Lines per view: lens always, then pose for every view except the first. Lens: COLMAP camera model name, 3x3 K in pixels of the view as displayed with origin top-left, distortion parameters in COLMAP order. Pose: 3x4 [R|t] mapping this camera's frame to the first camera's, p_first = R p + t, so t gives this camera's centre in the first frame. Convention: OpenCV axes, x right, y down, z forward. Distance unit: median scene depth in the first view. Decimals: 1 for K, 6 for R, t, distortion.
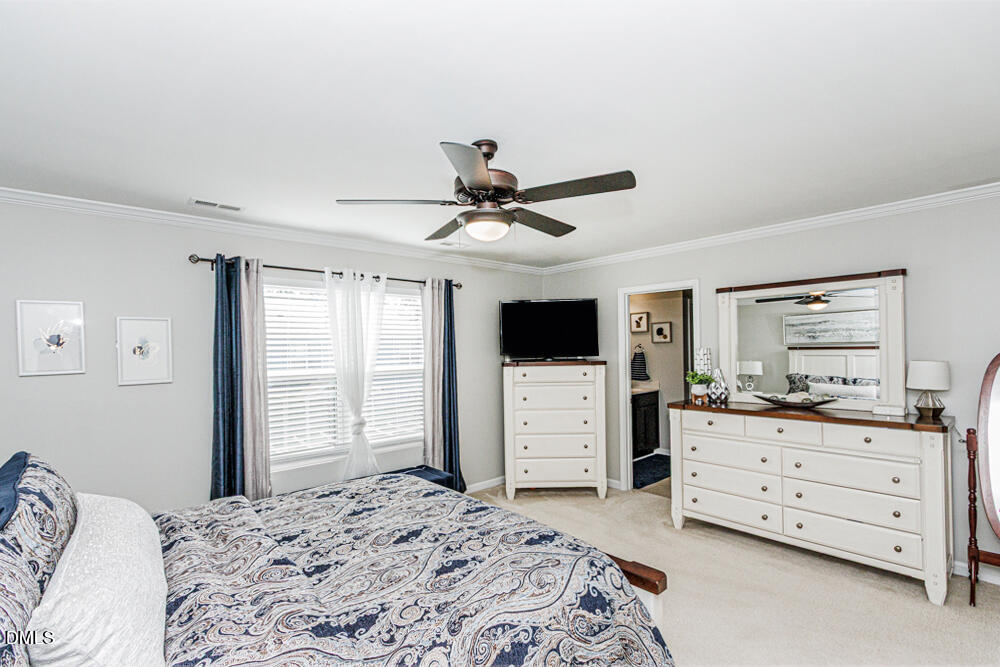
lens RADIAL K [[460.0, 0, 483.1], [0, 460.0, 345.0], [0, 0, 1]] dist [0.004920, -0.001442]
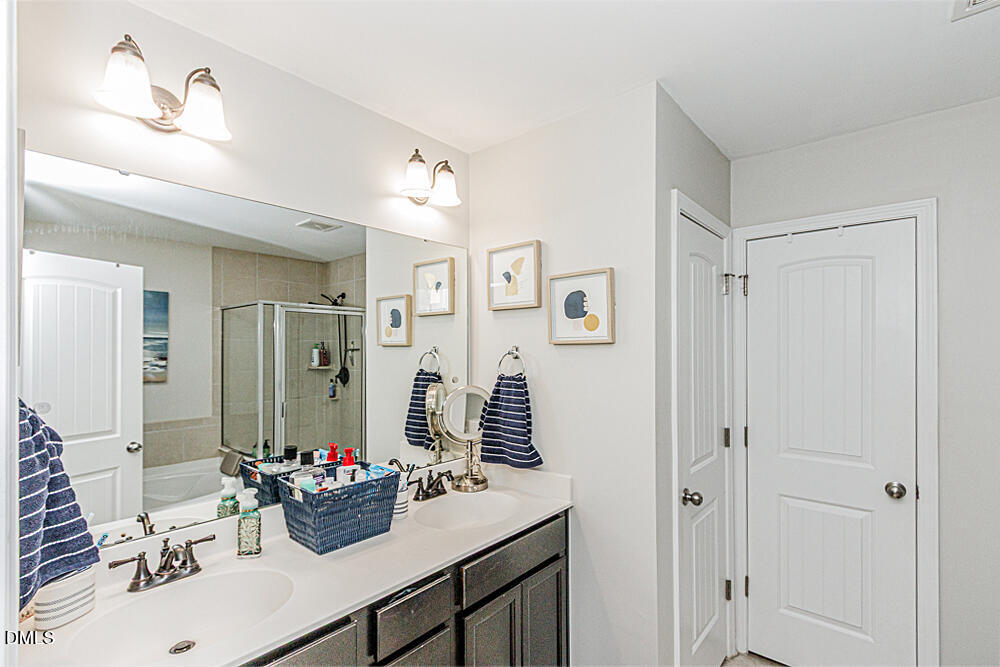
lens RADIAL K [[460.0, 0, 503.5], [0, 460.0, 342.4], [0, 0, 1]] dist [0.004920, -0.001442]
pose [[0.990878, 0.012888, 0.134143, 0.297112], [-0.013171, 0.999913, 0.001221, -0.005592], [-0.134116, -0.002976, 0.990961, 0.710634]]
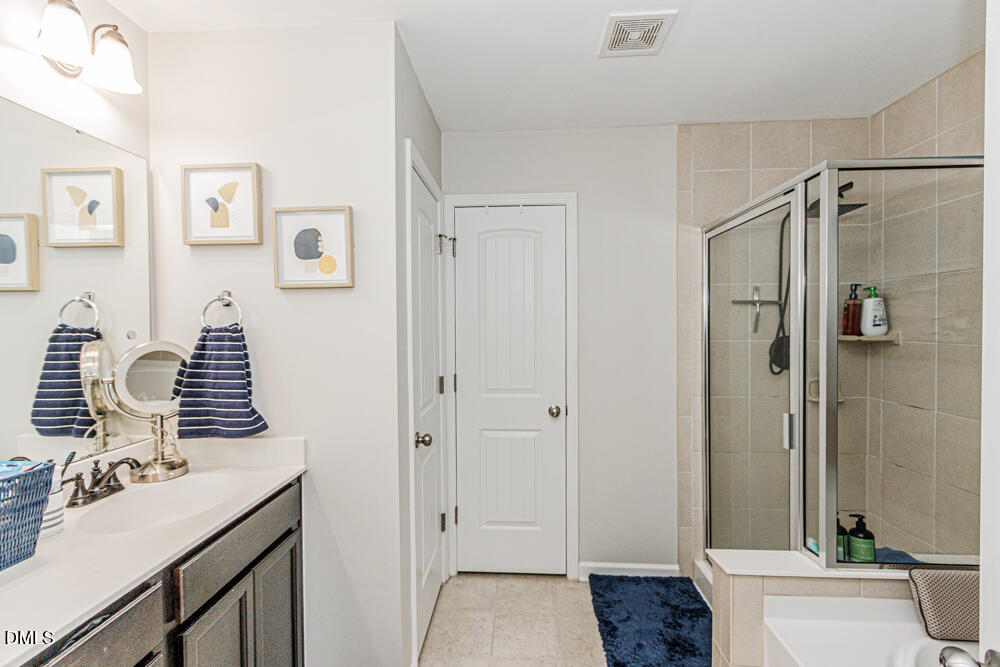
lens RADIAL K [[460.0, 0, 491.2], [0, 460.0, 328.0], [0, 0, 1]] dist [0.004920, -0.001442]
pose [[0.707972, -0.005171, 0.706222, 0.271213], [-0.004741, 0.999916, 0.012074, 0.013546], [-0.706225, -0.011896, 0.707888, 0.735435]]
